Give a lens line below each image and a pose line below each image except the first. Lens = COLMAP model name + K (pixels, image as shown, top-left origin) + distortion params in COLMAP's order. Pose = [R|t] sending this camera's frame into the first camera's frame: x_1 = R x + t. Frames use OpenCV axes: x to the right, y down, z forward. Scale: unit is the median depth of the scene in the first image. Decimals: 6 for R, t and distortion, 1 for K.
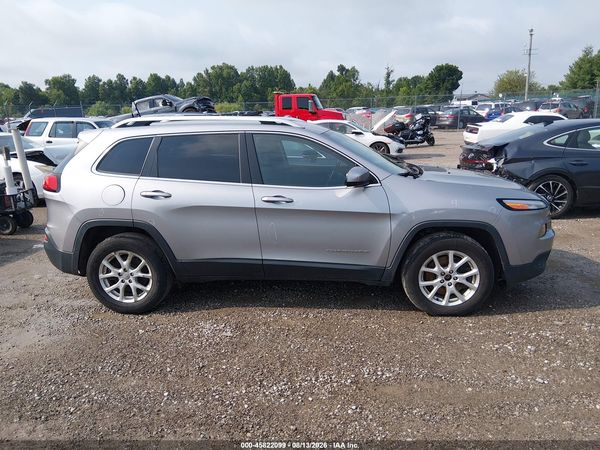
lens RADIAL K [[460.8, 0, 300.0], [0, 460.8, 225.0], [0, 0, 1]] dist [0.090134, -0.145639]
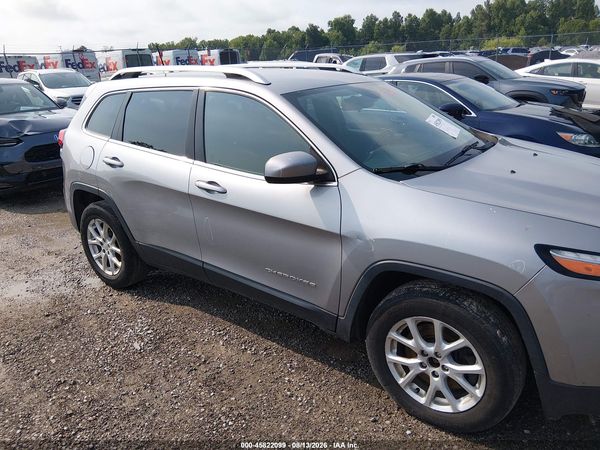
lens RADIAL K [[460.8, 0, 300.0], [0, 460.8, 225.0], [0, 0, 1]] dist [0.090134, -0.145639]
pose [[0.852873, 0.166980, -0.494696, 0.073111], [-0.106137, 0.983145, 0.148868, -0.019933], [0.511216, -0.074460, 0.856221, 0.075136]]
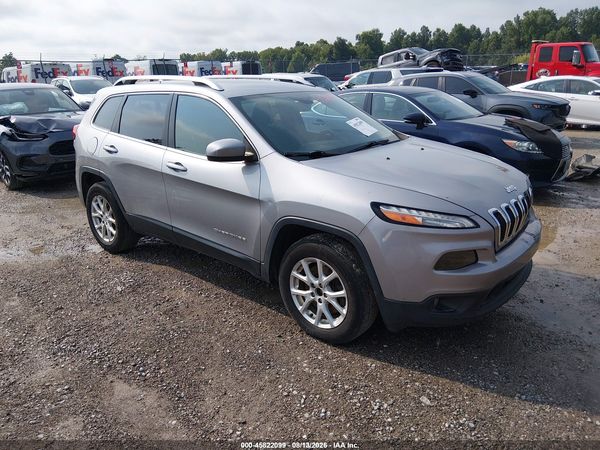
lens RADIAL K [[460.8, 0, 300.0], [0, 460.8, 225.0], [0, 0, 1]] dist [0.090134, -0.145639]
pose [[0.821281, 0.184416, -0.539896, 0.116932], [-0.133614, 0.982172, 0.132236, -0.016305], [0.554657, -0.036465, 0.831279, 0.057248]]
